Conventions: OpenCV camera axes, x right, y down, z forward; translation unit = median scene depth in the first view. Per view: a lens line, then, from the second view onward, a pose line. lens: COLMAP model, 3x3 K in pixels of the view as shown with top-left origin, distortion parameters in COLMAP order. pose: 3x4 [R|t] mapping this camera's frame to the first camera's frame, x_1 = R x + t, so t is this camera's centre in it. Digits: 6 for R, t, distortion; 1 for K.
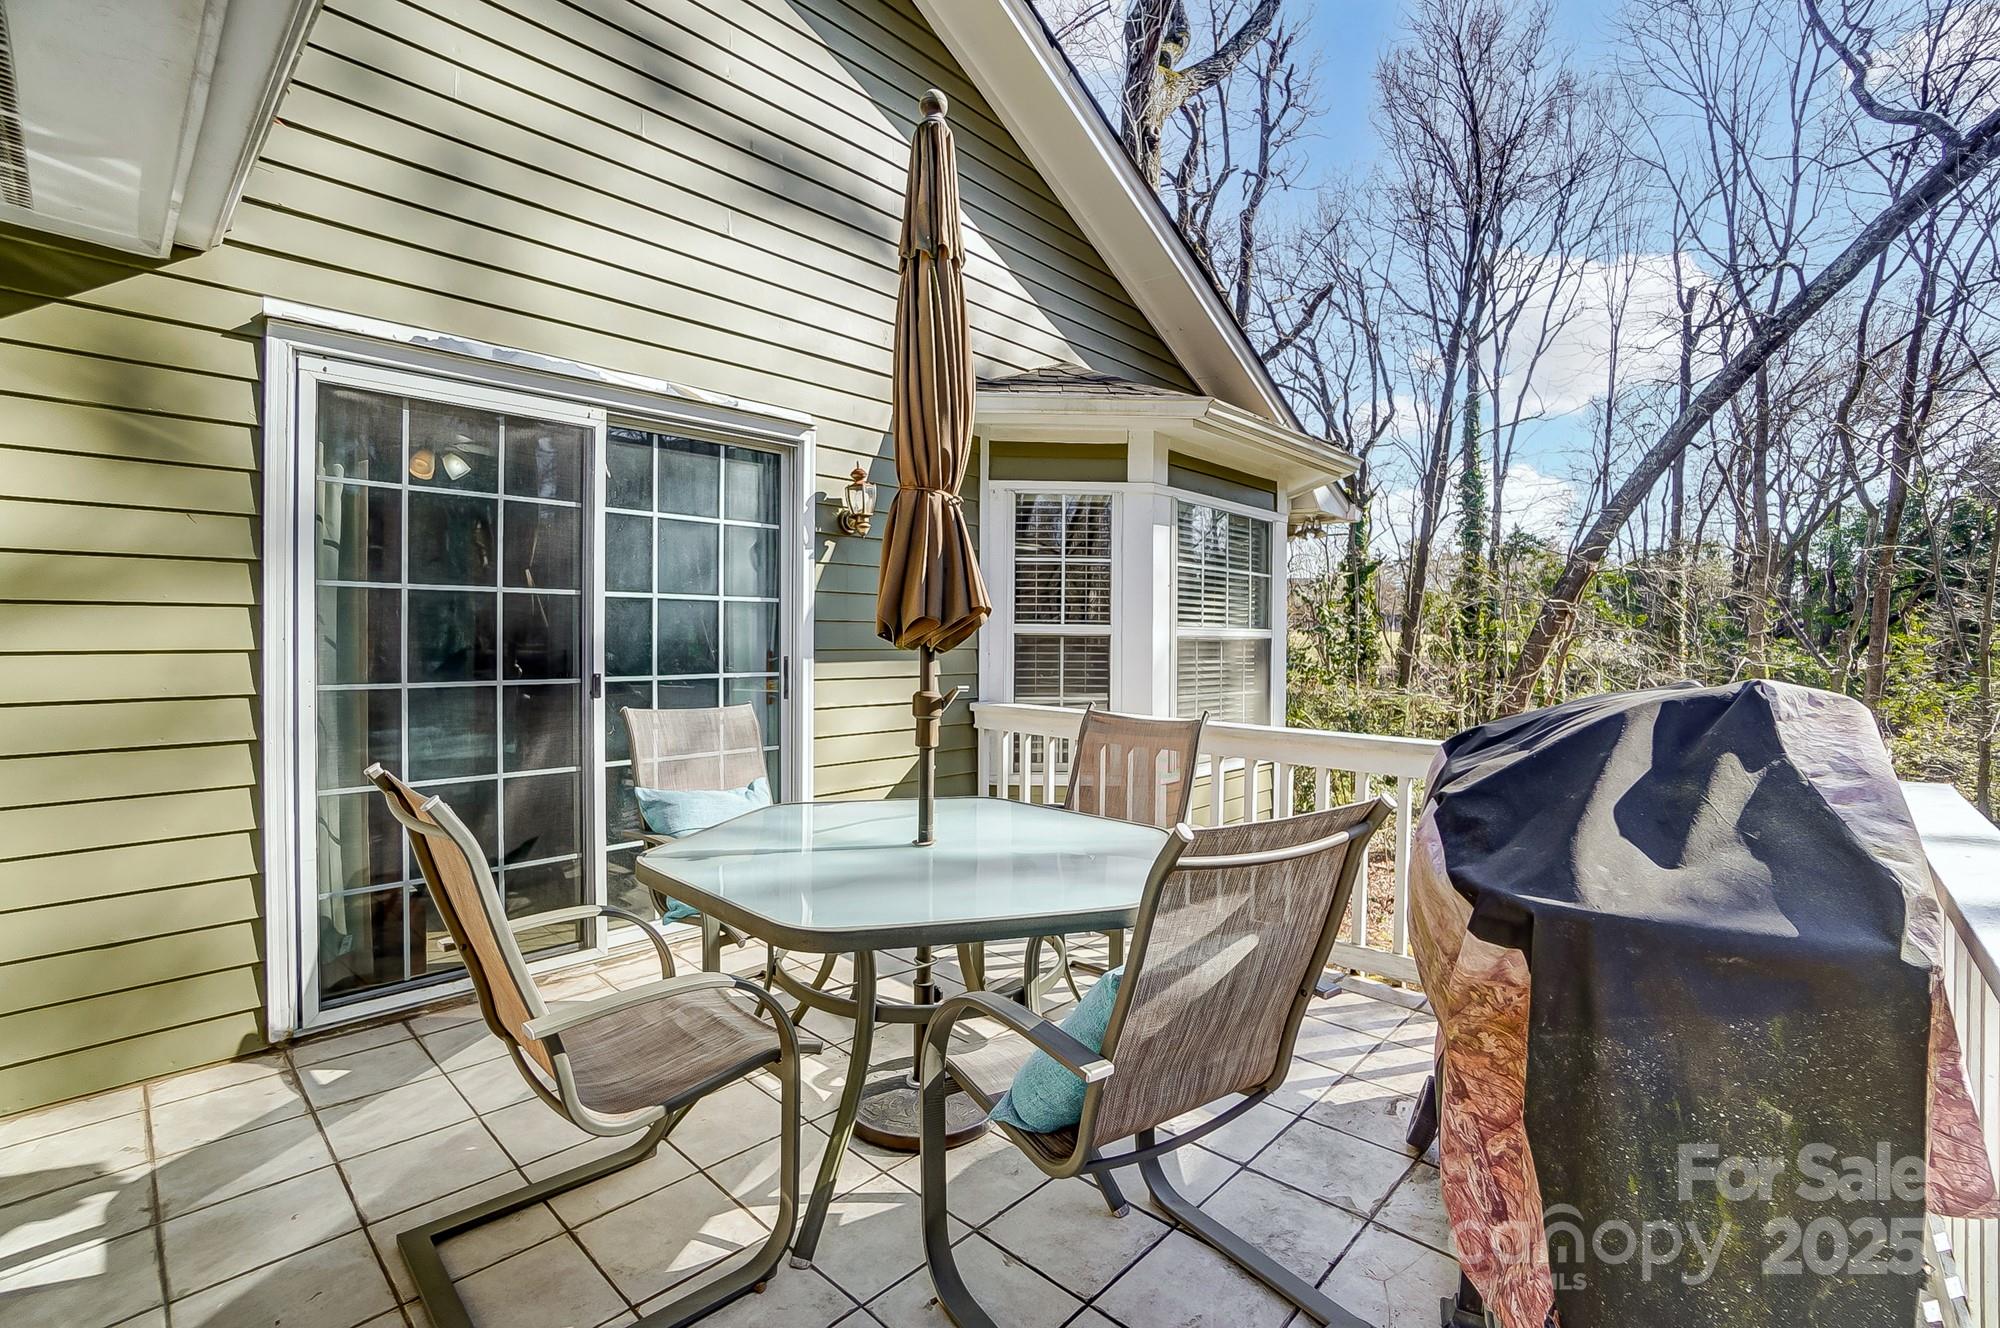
lens RADIAL K [[847.7, 0, 993.8], [0, 847.7, 647.3], [0, 0, 1]] dist [-0.020784, 0.000105]
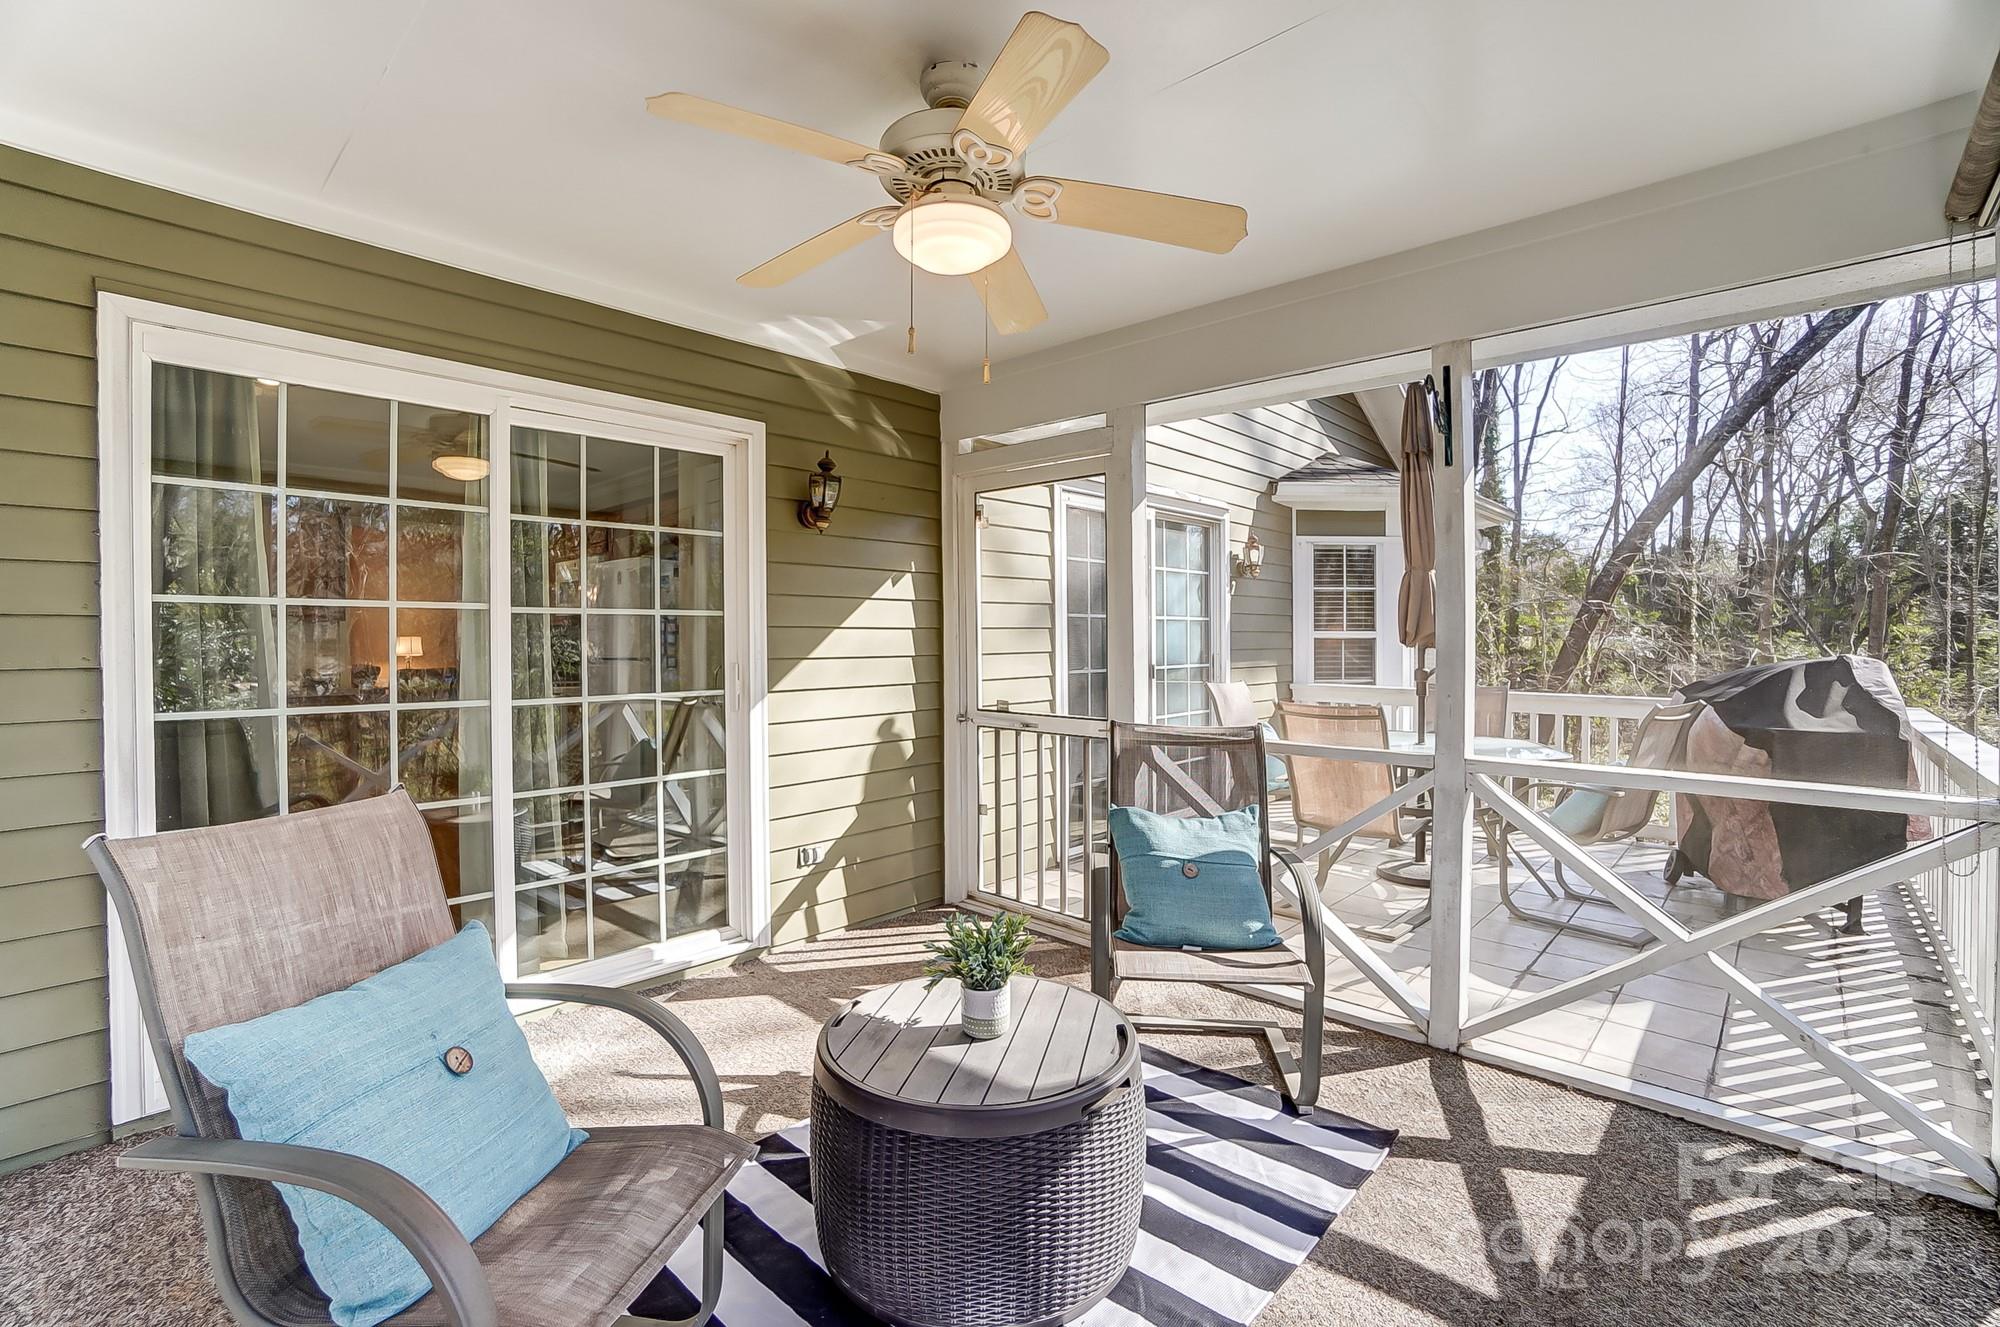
lens RADIAL K [[881.6, 0, 998.2], [0, 881.6, 643.2], [0, 0, 1]] dist [-0.002271, -0.000641]
pose [[0.999353, -0.011968, 0.033931, -0.121262], [0.012157, 0.999912, -0.005360, -0.001029], [-0.033864, 0.005769, 0.999410, -0.110994]]
